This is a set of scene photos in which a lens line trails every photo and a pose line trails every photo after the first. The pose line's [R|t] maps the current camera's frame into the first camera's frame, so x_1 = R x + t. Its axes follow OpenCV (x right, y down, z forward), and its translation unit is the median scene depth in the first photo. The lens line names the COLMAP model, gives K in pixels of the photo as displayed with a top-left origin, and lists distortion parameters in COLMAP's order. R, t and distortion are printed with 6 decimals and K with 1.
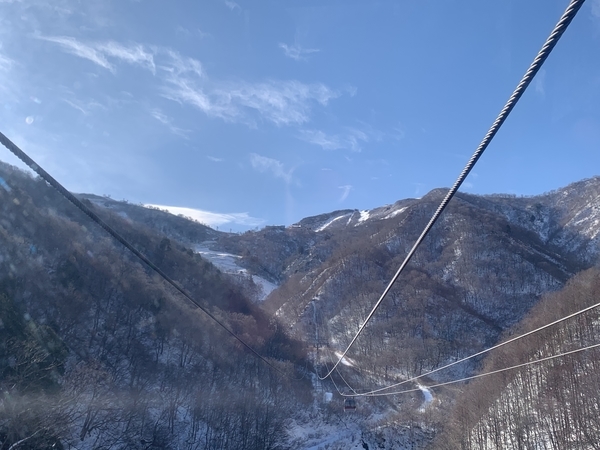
lens RADIAL K [[754.0, 0, 300.0], [0, 754.0, 225.0], [0, 0, 1]] dist [-0.001076, -0.013389]
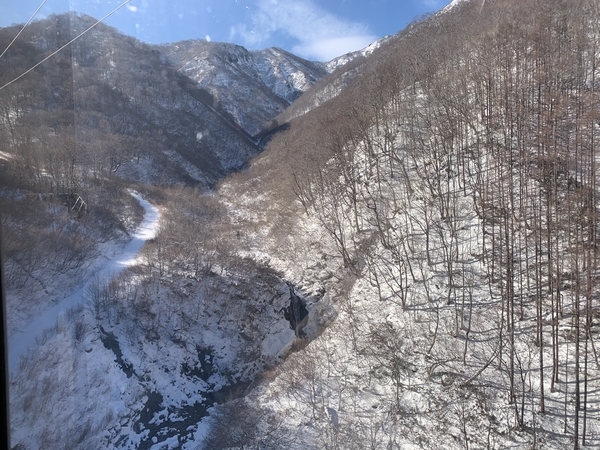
lens RADIAL K [[461.2, 0, 300.0], [0, 461.2, 225.0], [0, 0, 1]] dist [0.060217, -0.111565]
pose [[0.785833, -0.032286, 0.617596, 0.003675], [-0.146627, 0.960436, 0.236777, 0.035862], [-0.600806, -0.276623, 0.750008, 0.170686]]
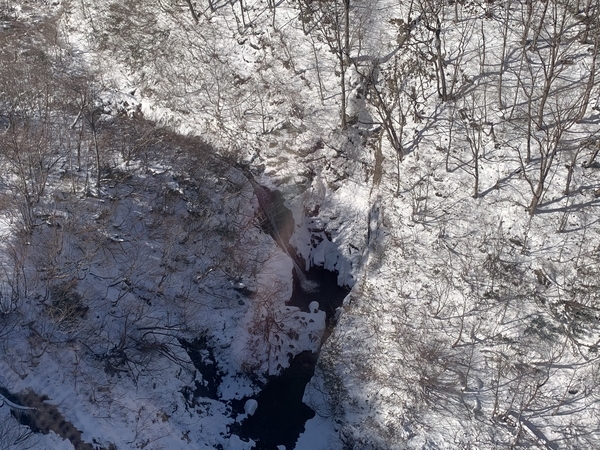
lens RADIAL K [[570.2, 0, 300.0], [0, 570.2, 225.0], [0, 0, 1]] dist [0.008769, 0.001716]
pose [[0.413785, -0.376170, 0.829022, 0.004857], [-0.225326, 0.839986, 0.493611, 0.040254], [-0.882049, -0.391049, 0.262812, 0.202671]]
